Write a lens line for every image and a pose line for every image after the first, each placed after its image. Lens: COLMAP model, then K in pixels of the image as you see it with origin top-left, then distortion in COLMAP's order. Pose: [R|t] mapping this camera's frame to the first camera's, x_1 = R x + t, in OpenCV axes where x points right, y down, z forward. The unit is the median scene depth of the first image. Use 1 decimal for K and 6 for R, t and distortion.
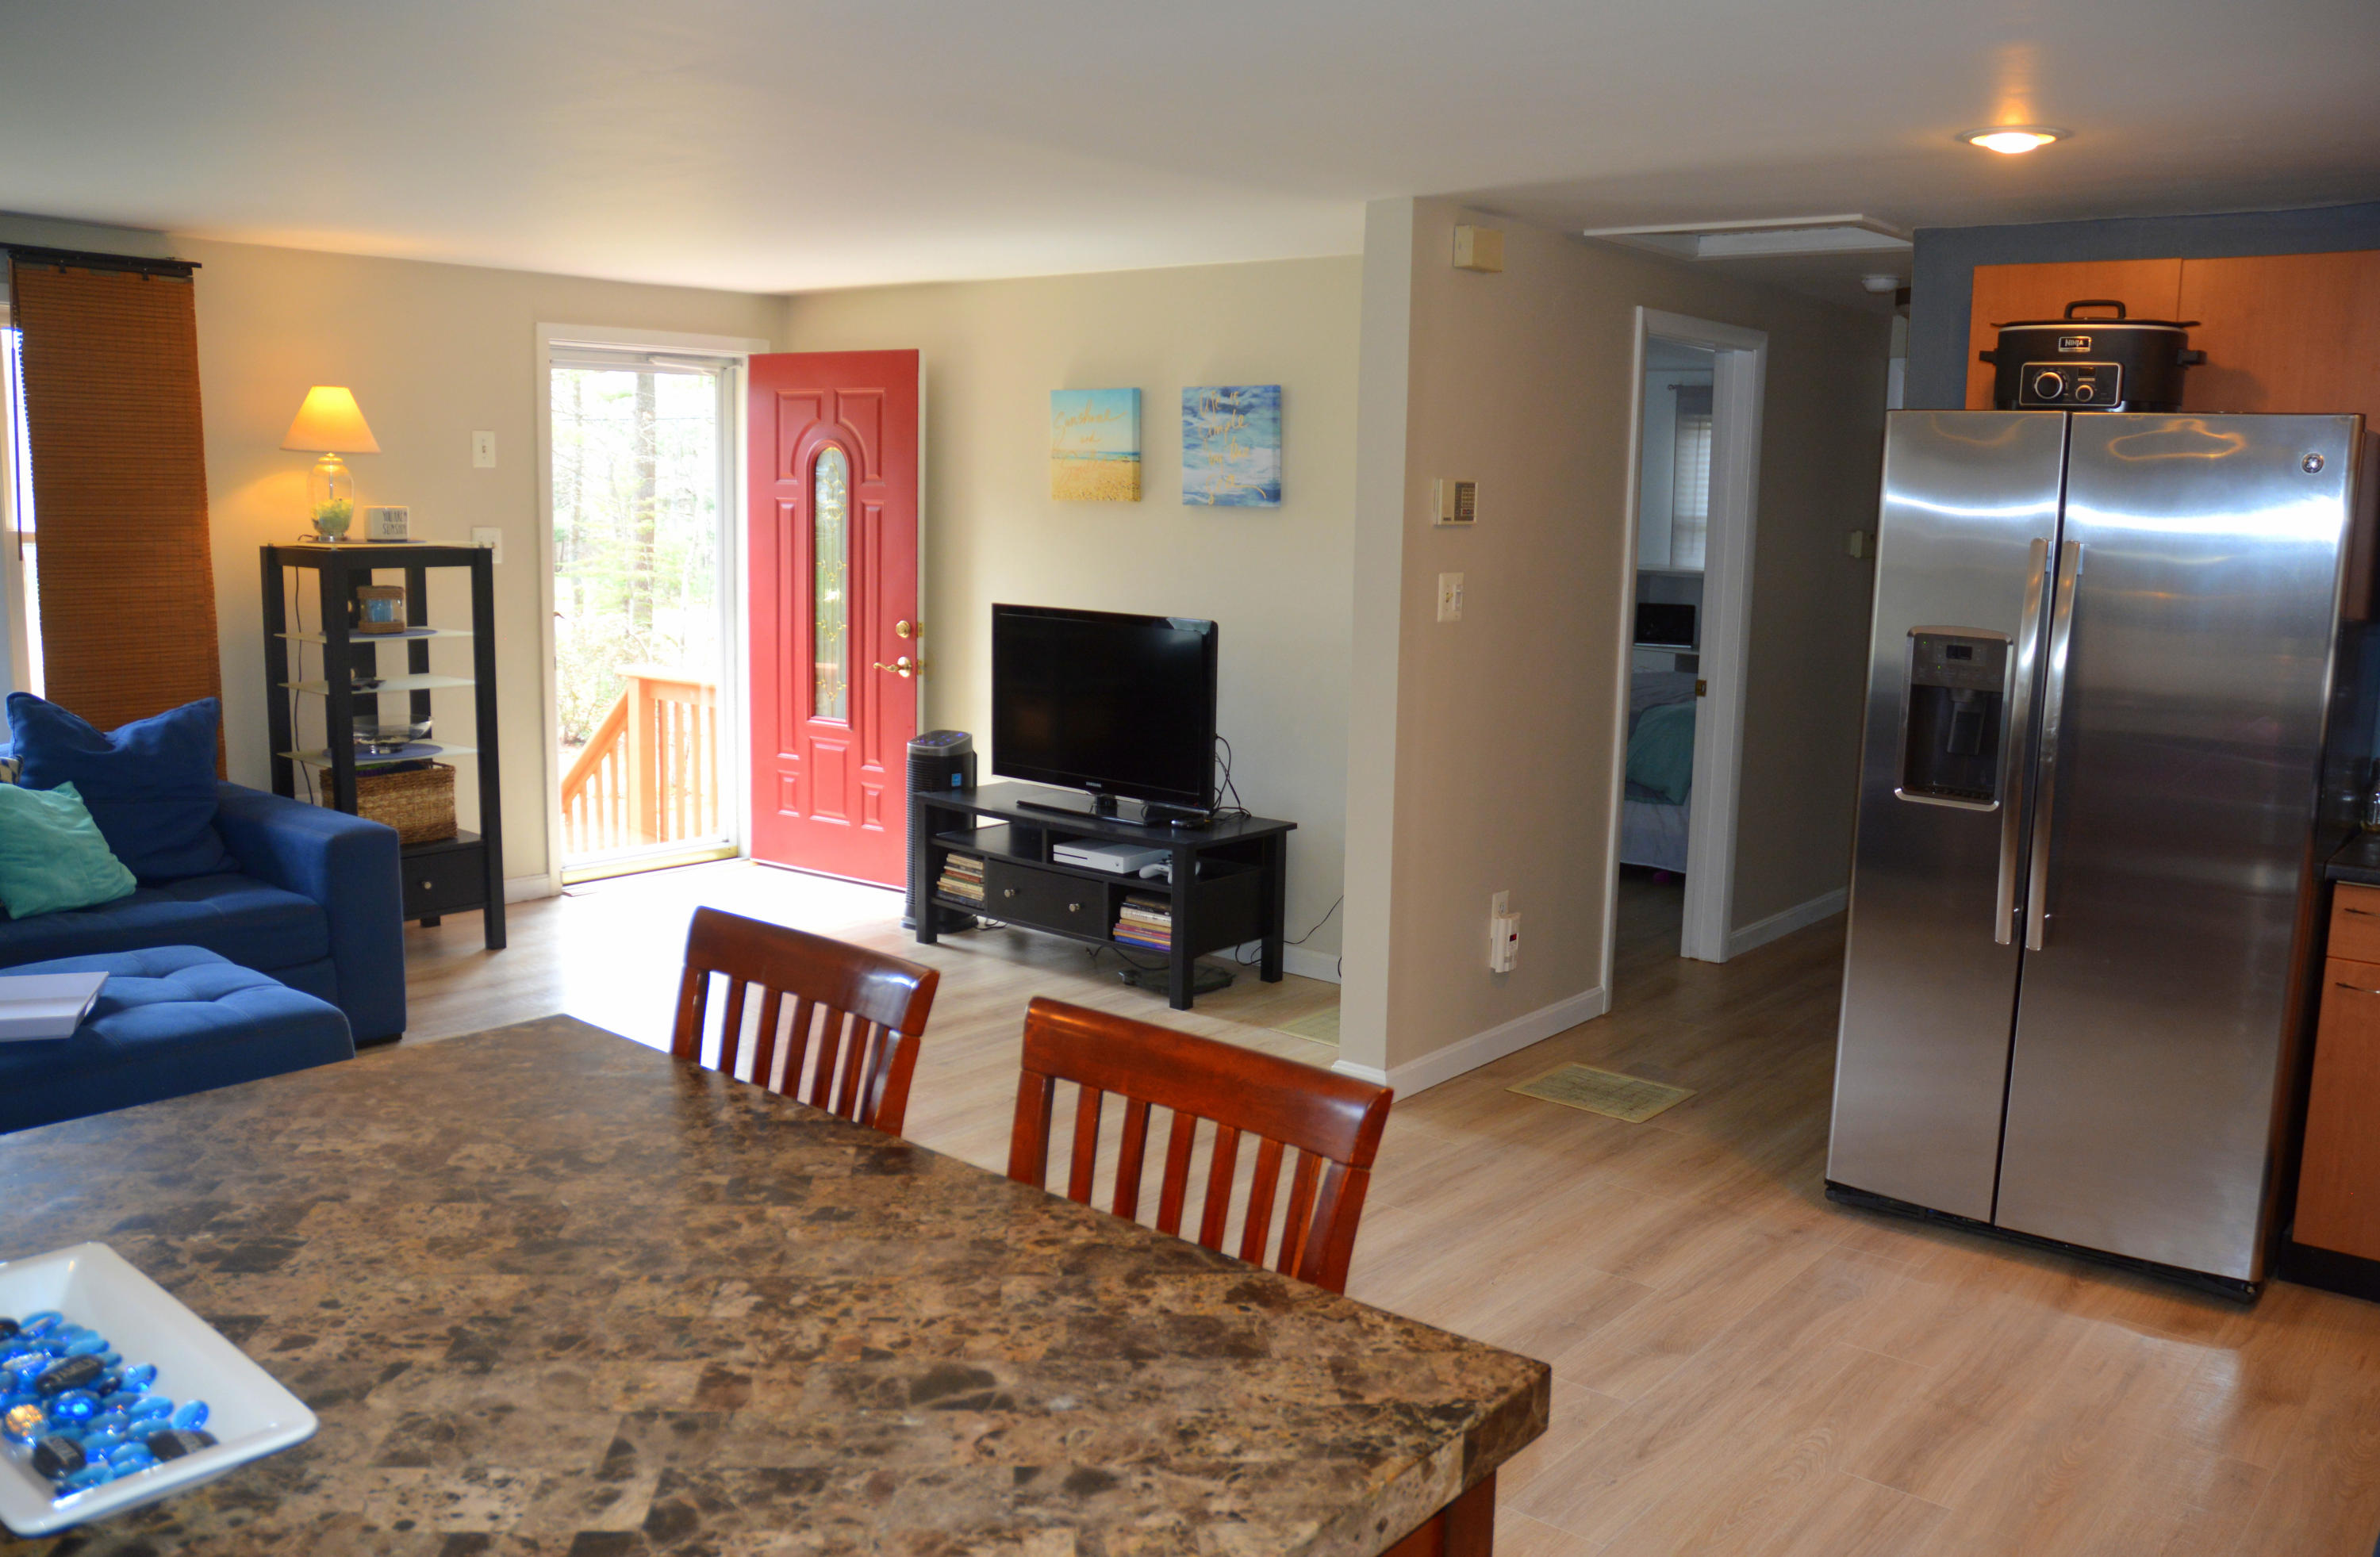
lens RADIAL K [[1959.2, 0, 1190.0], [0, 1959.2, 778.5], [0, 0, 1]] dist [-0.005391, 0.007157]
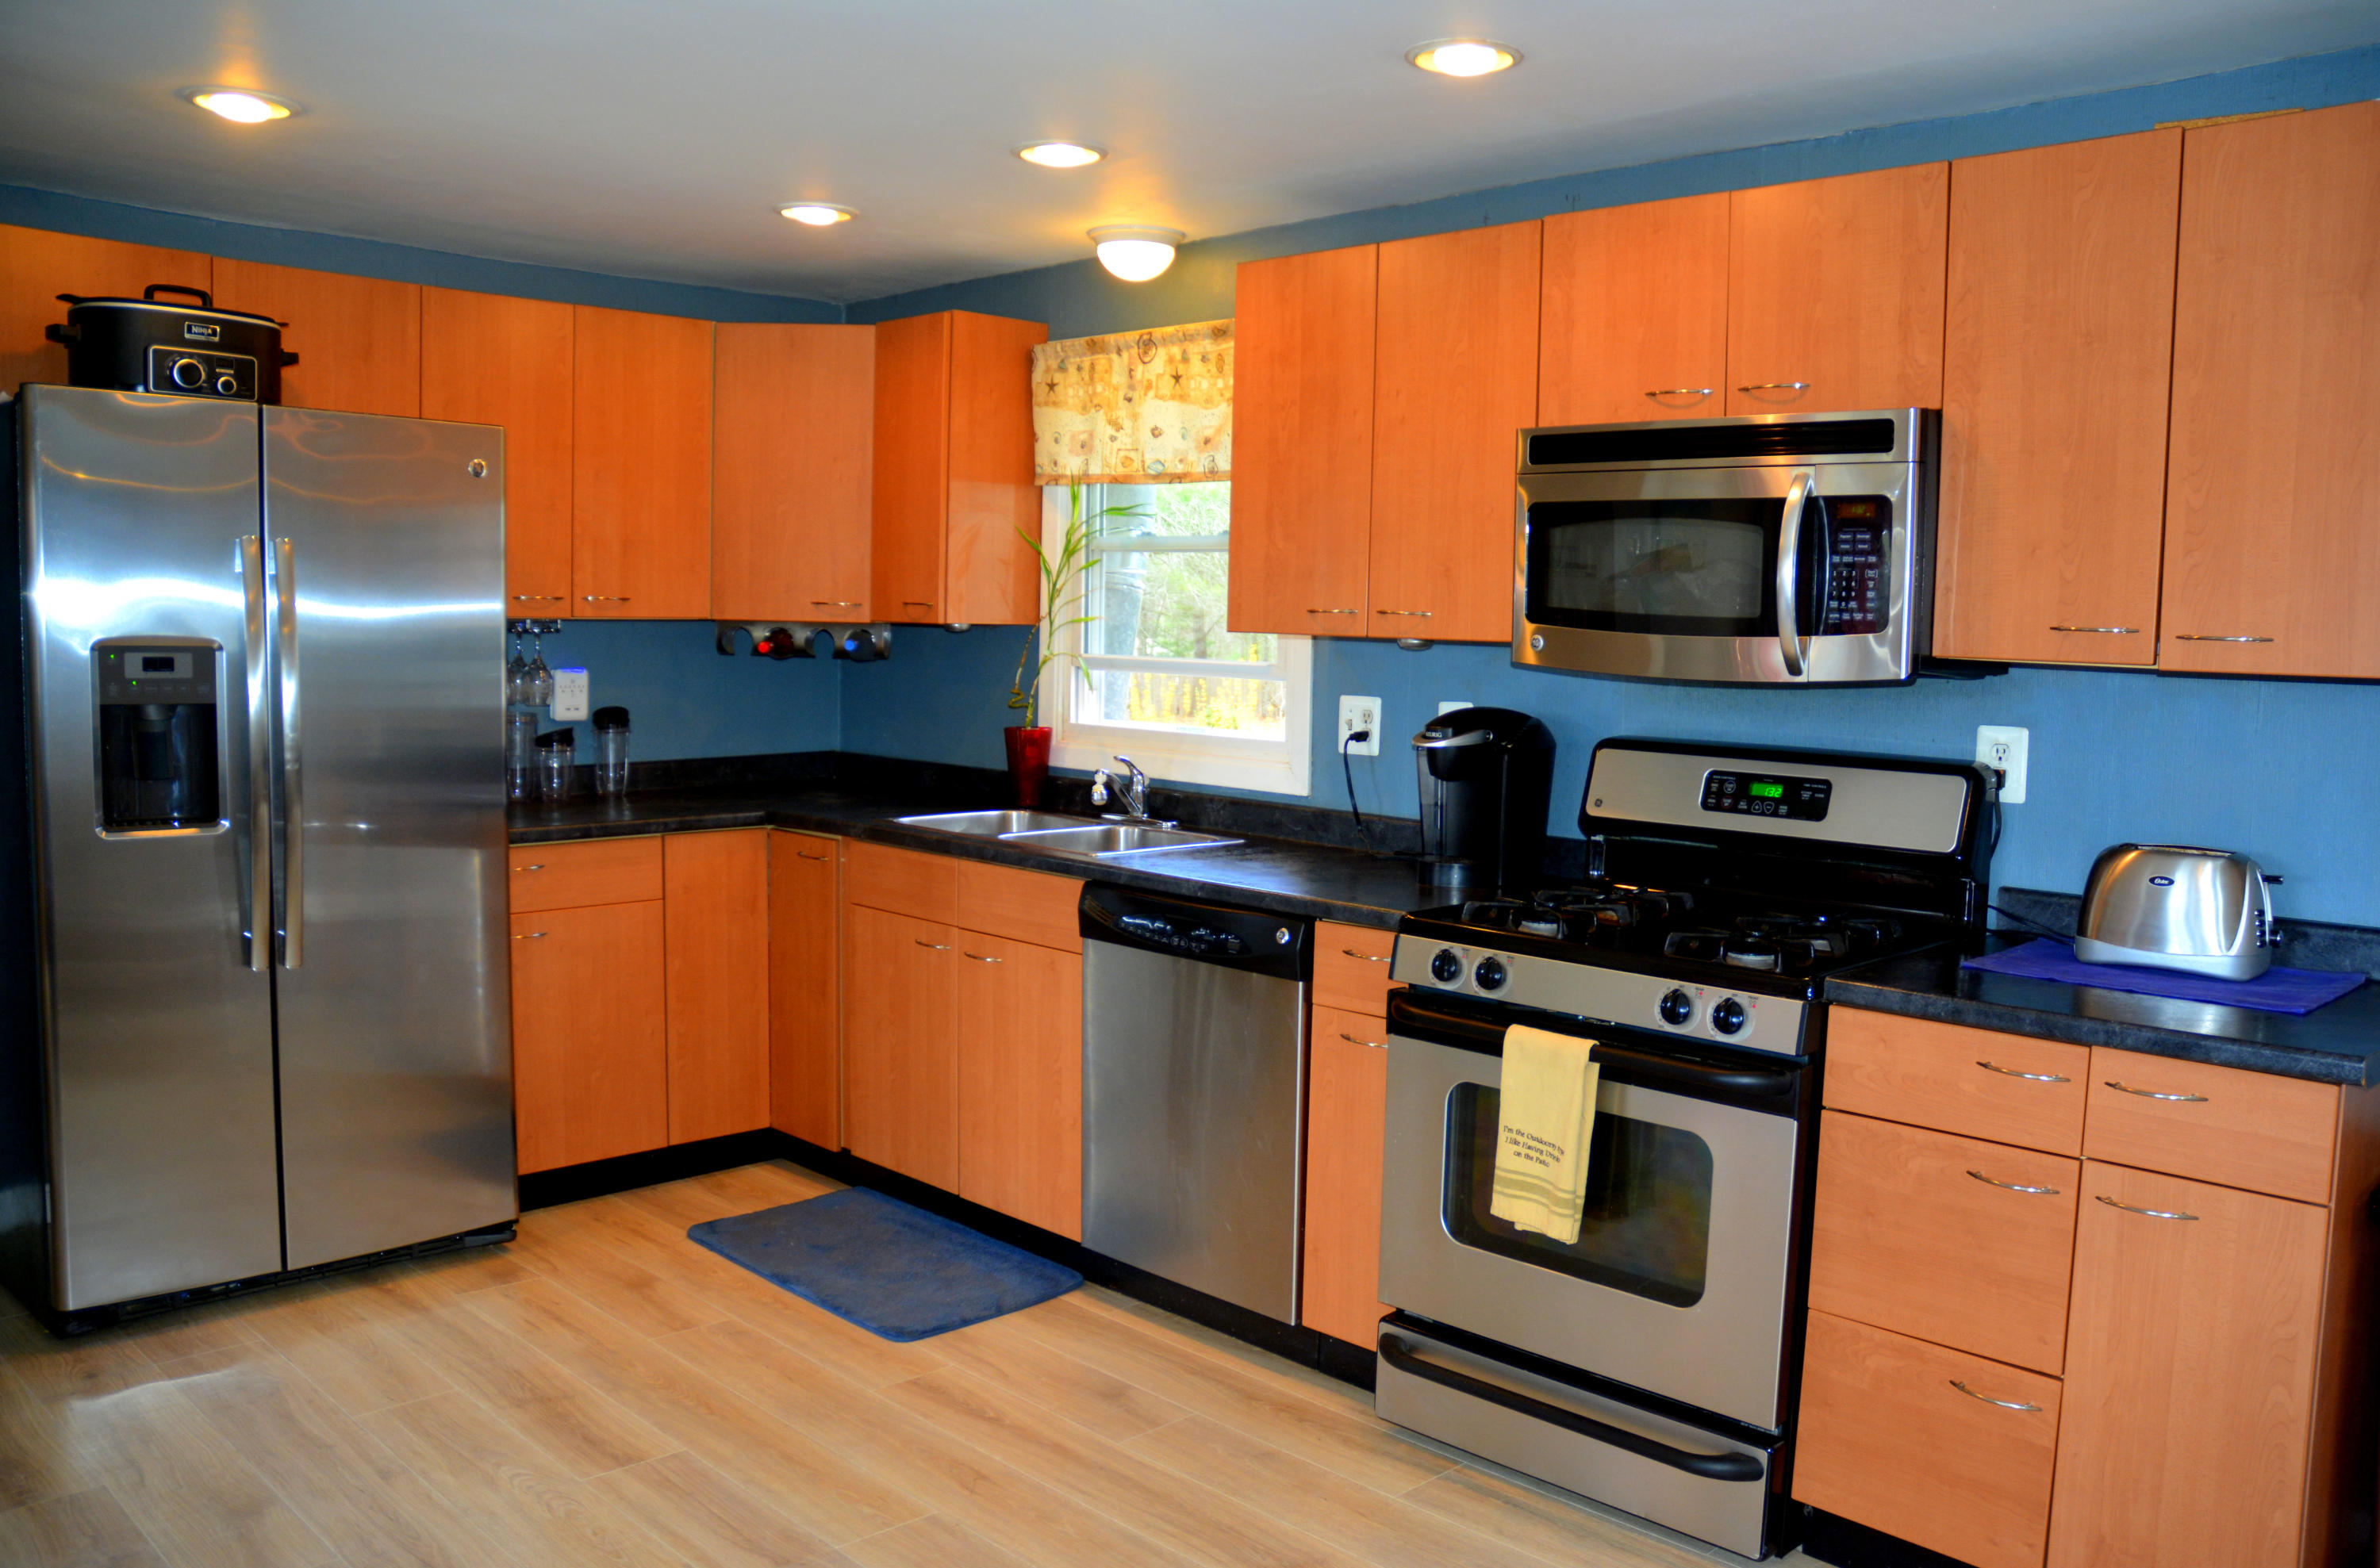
lens RADIAL K [[2015.3, 0, 1191.6], [0, 2015.3, 807.0], [0, 0, 1]] dist [0.003389, 0.002733]
pose [[0.120789, -0.119251, 0.985489, -0.488675], [0.136989, 0.985262, 0.102433, -0.031479], [-0.983181, 0.122629, 0.135345, 0.444150]]
